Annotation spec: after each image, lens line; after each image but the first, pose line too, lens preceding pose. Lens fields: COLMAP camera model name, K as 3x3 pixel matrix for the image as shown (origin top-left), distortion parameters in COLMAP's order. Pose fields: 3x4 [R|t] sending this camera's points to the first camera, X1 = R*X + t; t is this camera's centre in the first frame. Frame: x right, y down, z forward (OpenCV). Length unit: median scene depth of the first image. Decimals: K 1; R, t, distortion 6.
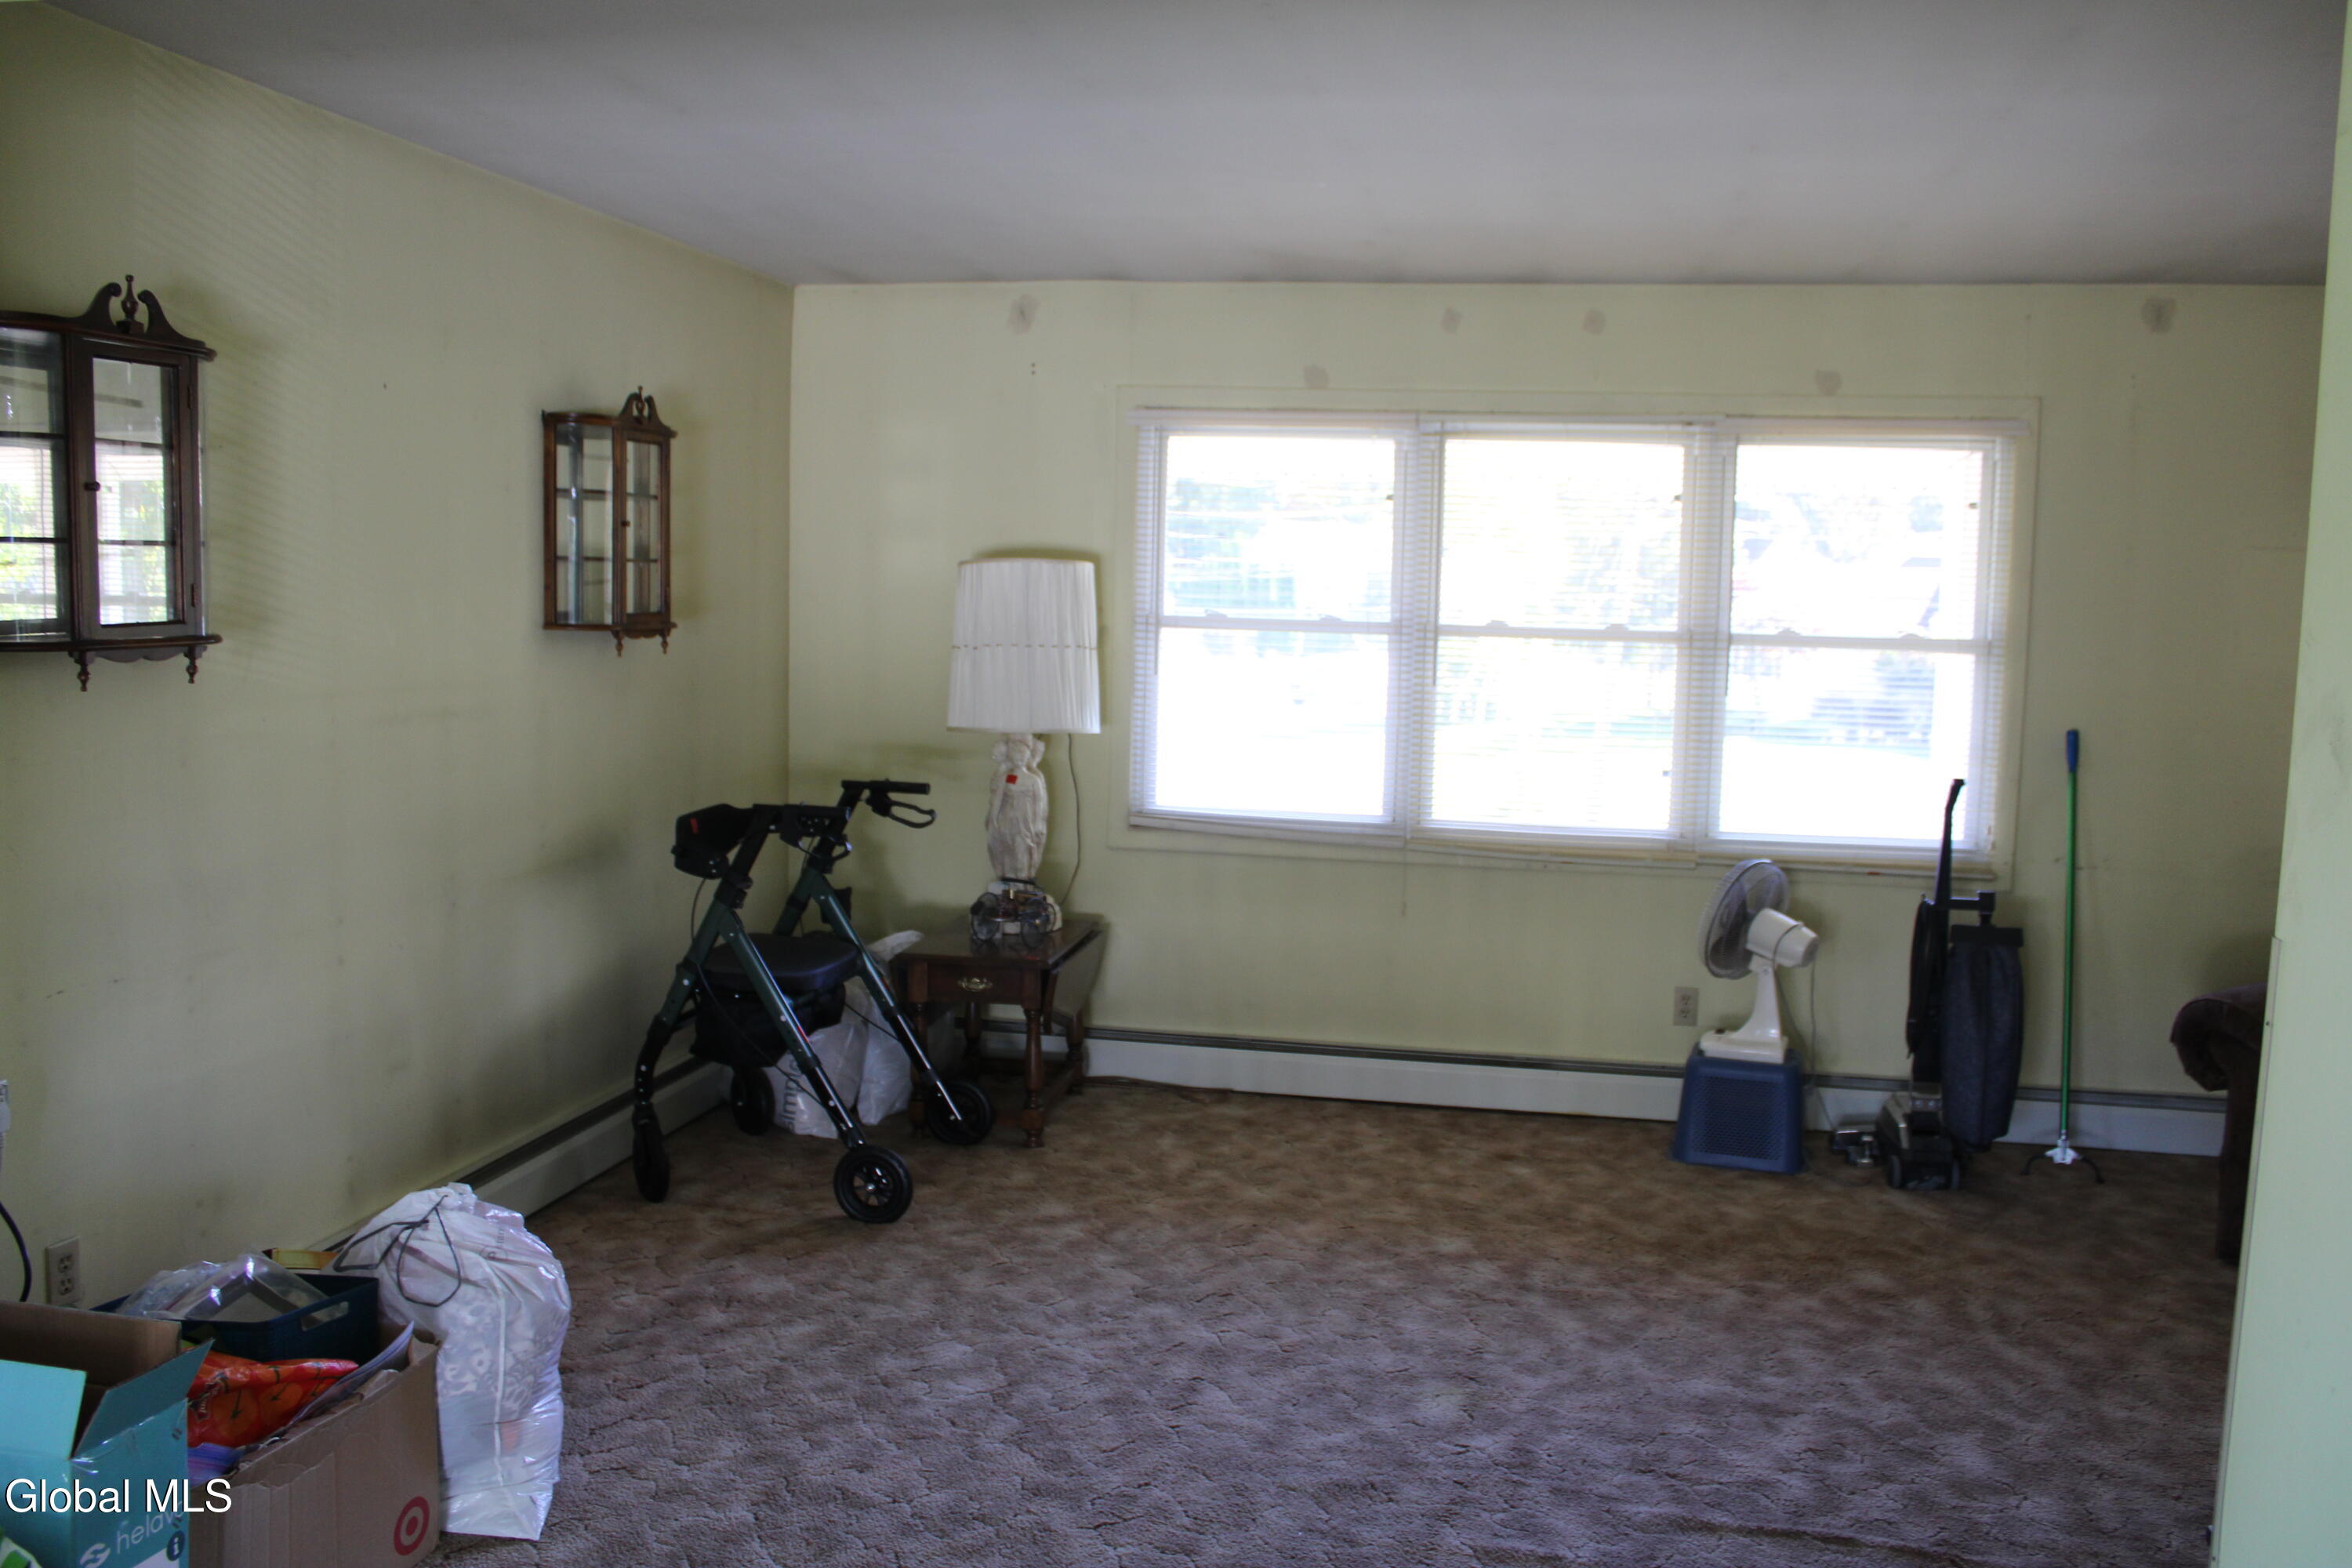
lens RADIAL K [[1922.3, 0, 1176.0], [0, 1922.3, 784.0], [0, 0, 1]] dist [-0.164046, 0.144643]
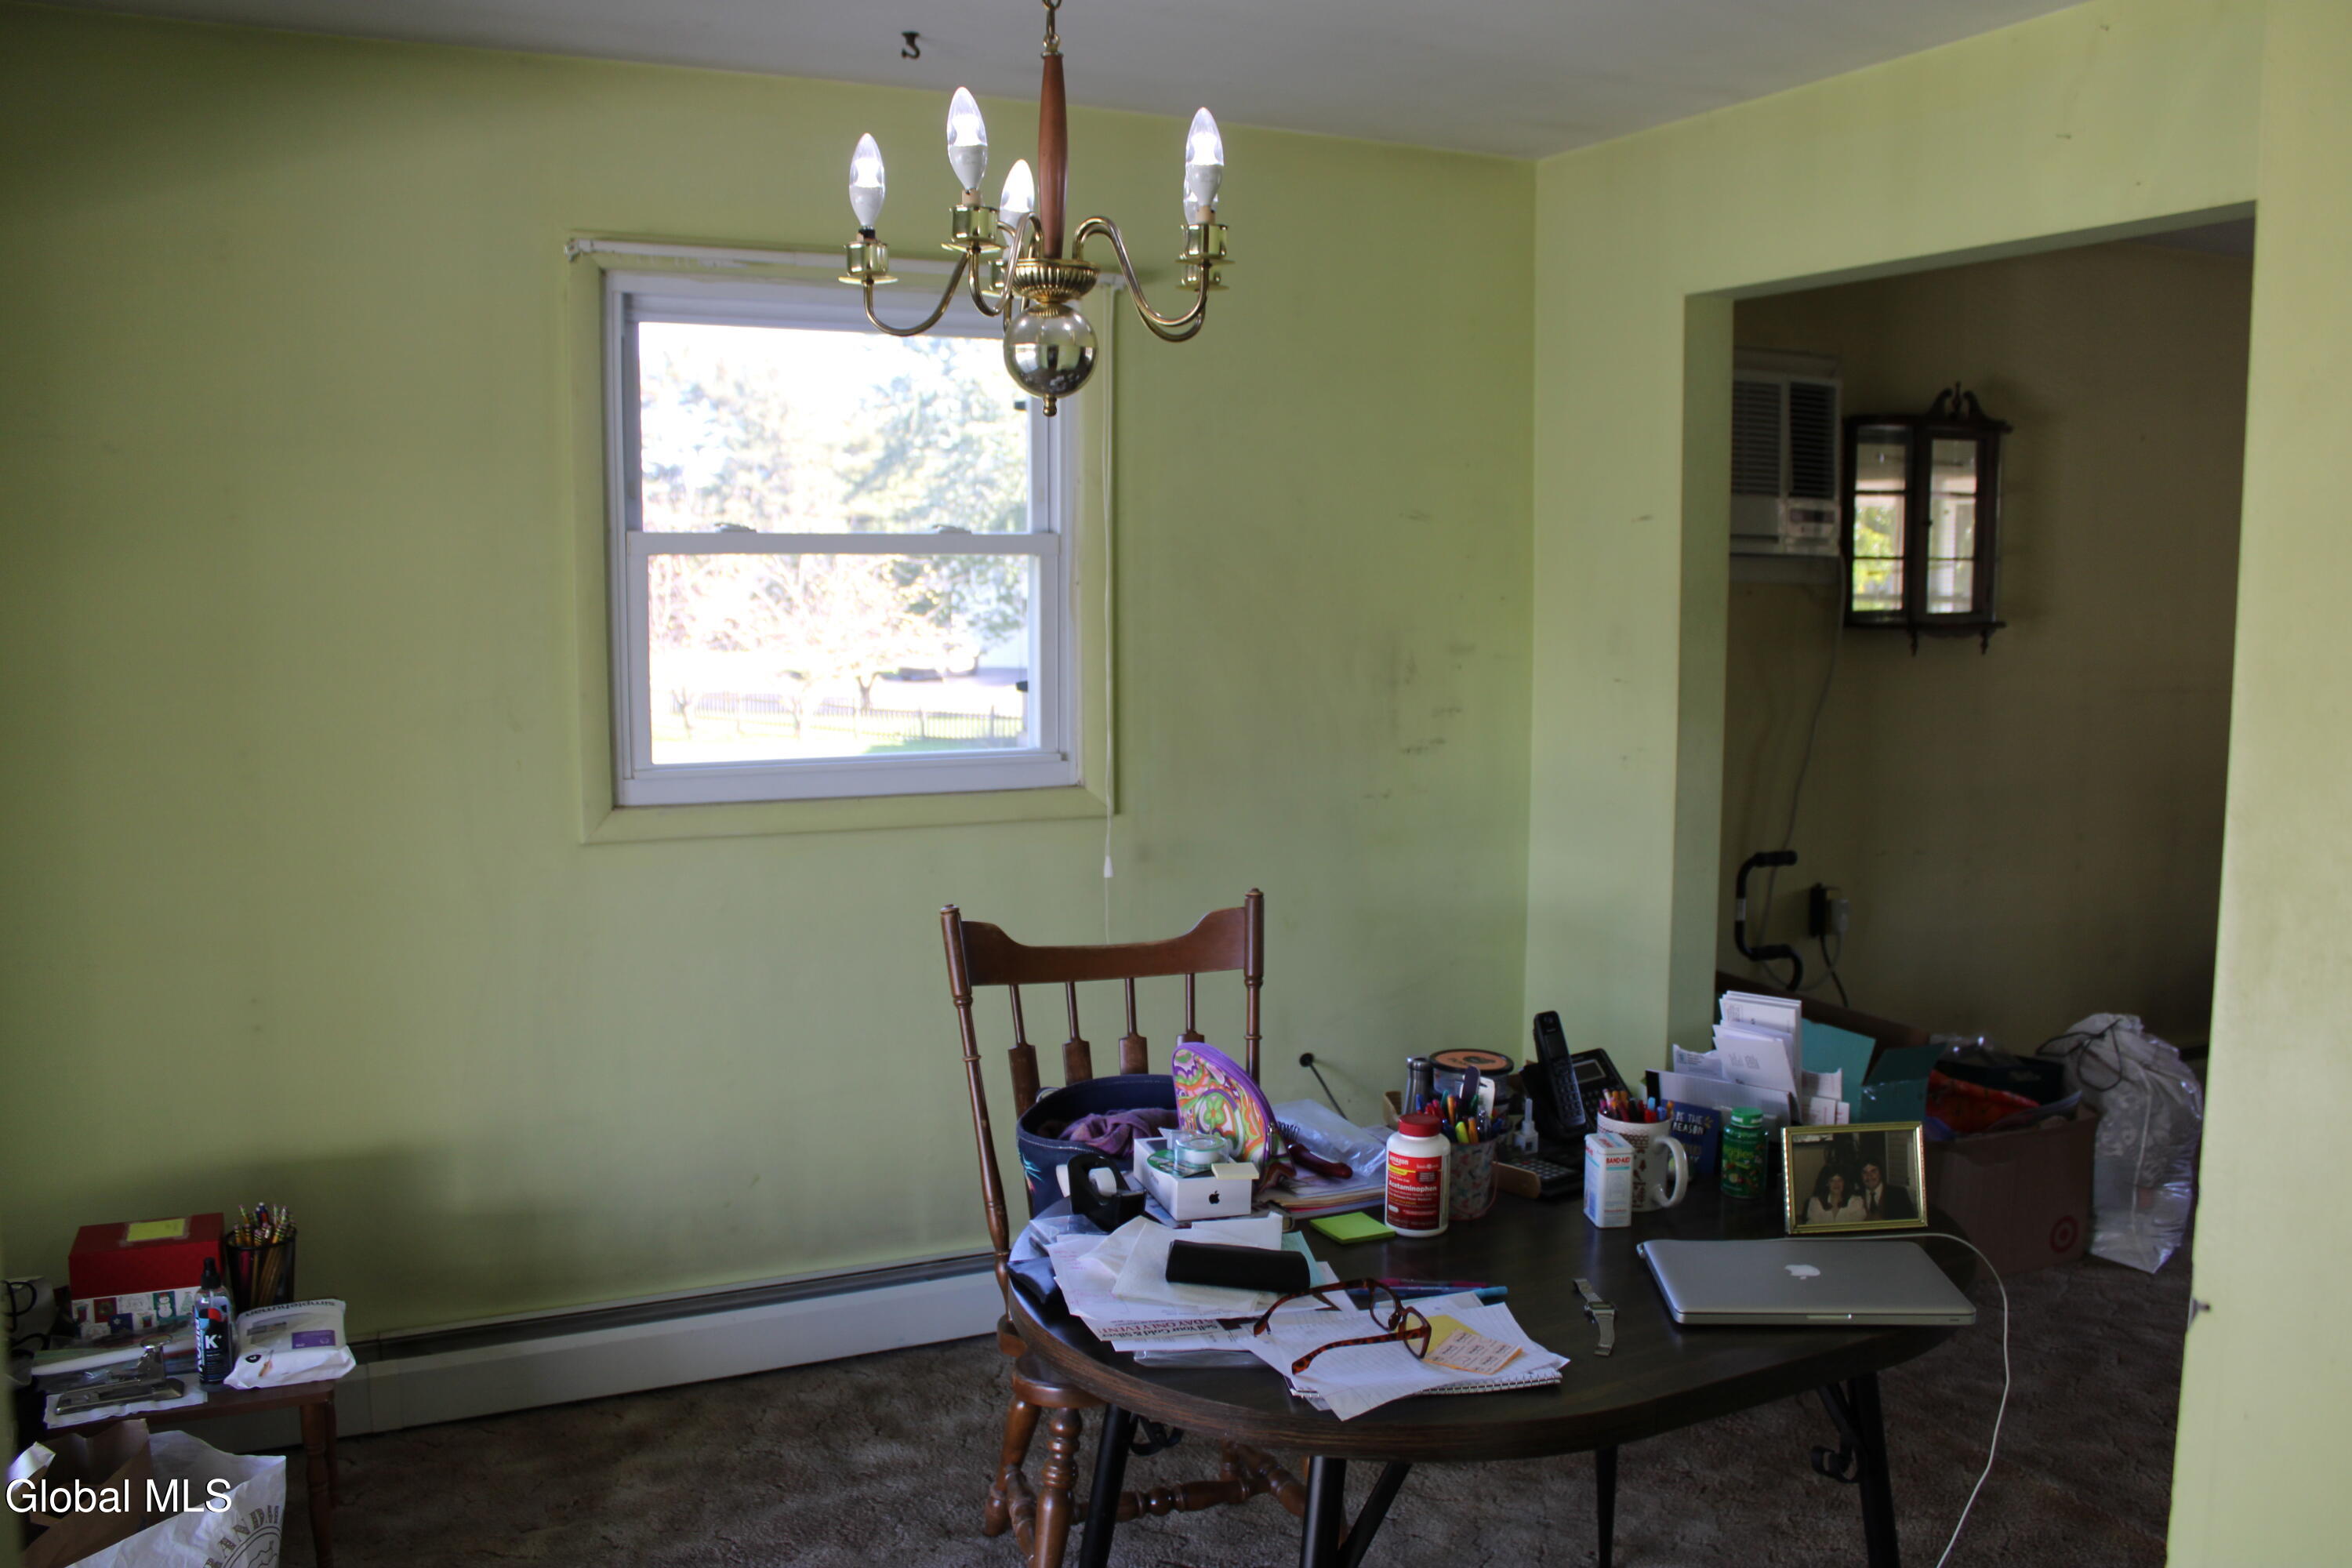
lens RADIAL K [[1953.0, 0, 1176.0], [0, 1953.0, 784.0], [0, 0, 1]] dist [-0.160697, 0.144673]
pose [[0.614655, 0.068714, -0.785797, 0.207167], [-0.071113, 0.996969, 0.031554, 0.035420], [0.785584, 0.036486, 0.617679, -0.331331]]
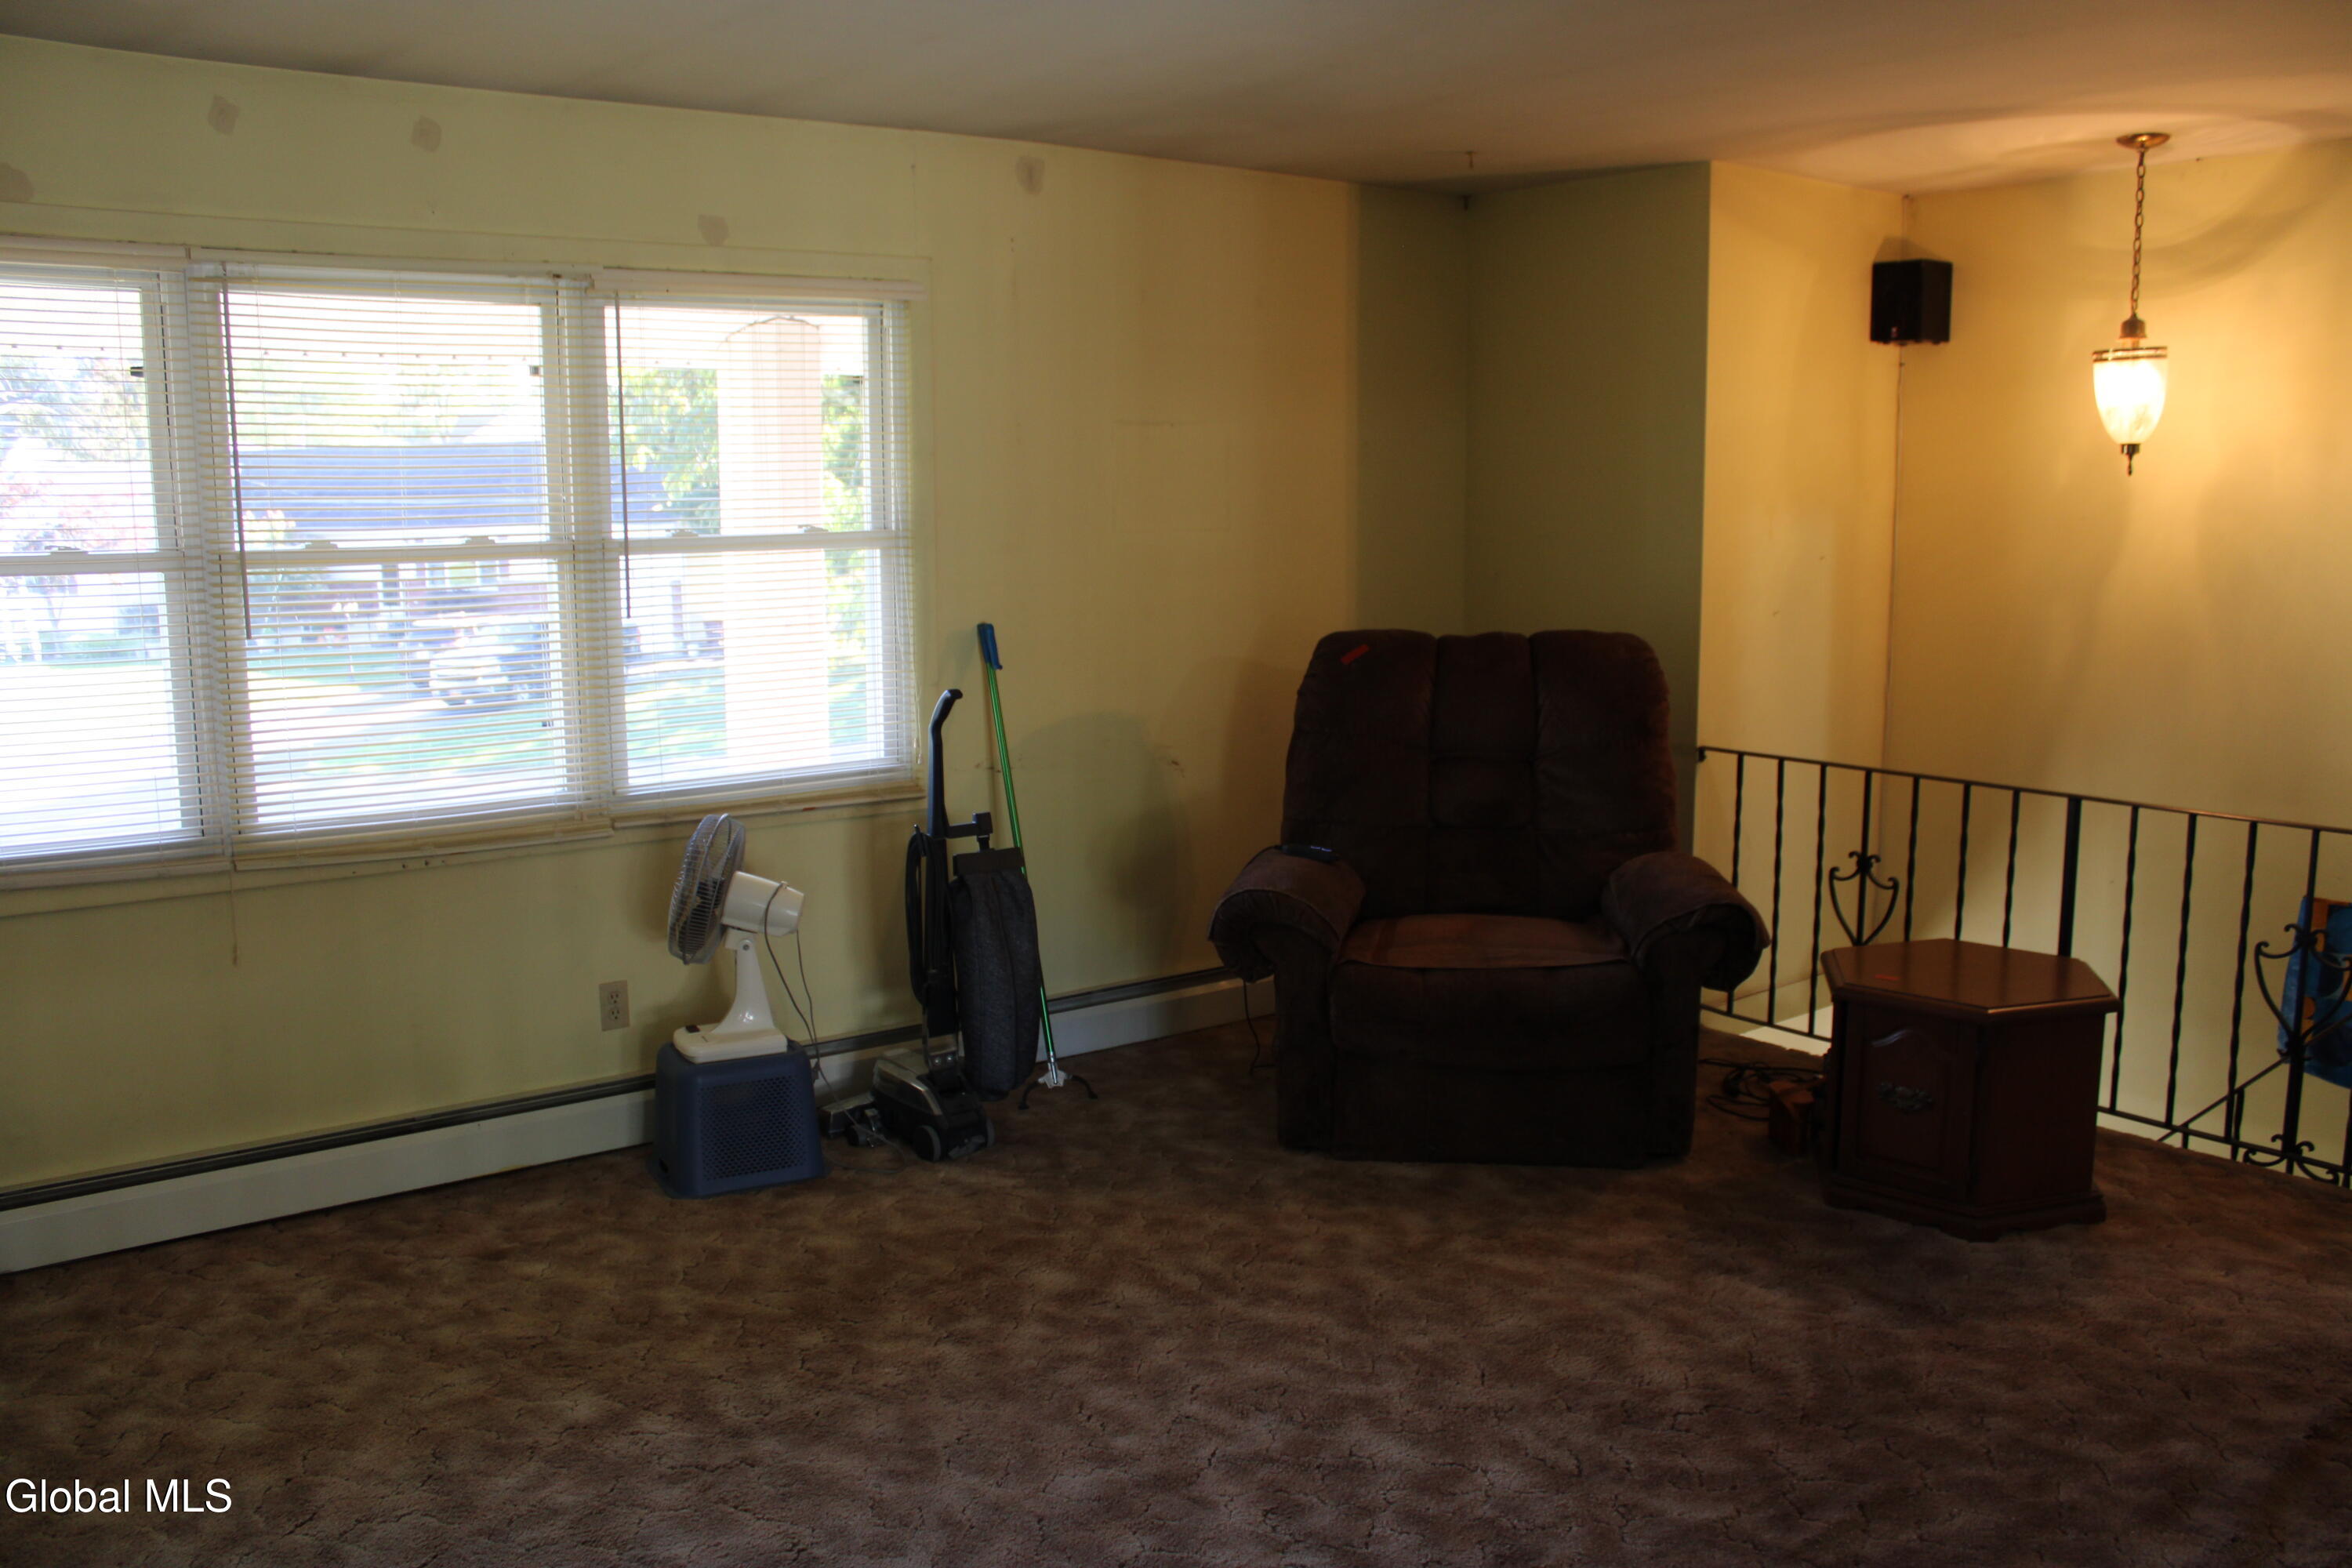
lens RADIAL K [[1953.0, 0, 1176.0], [0, 1953.0, 784.0], [0, 0, 1]] dist [-0.160697, 0.144673]
pose [[0.649912, -0.139458, 0.747105, -0.236332], [0.095040, 0.990217, 0.102163, -0.050218], [-0.754043, 0.004608, 0.656808, 0.378321]]
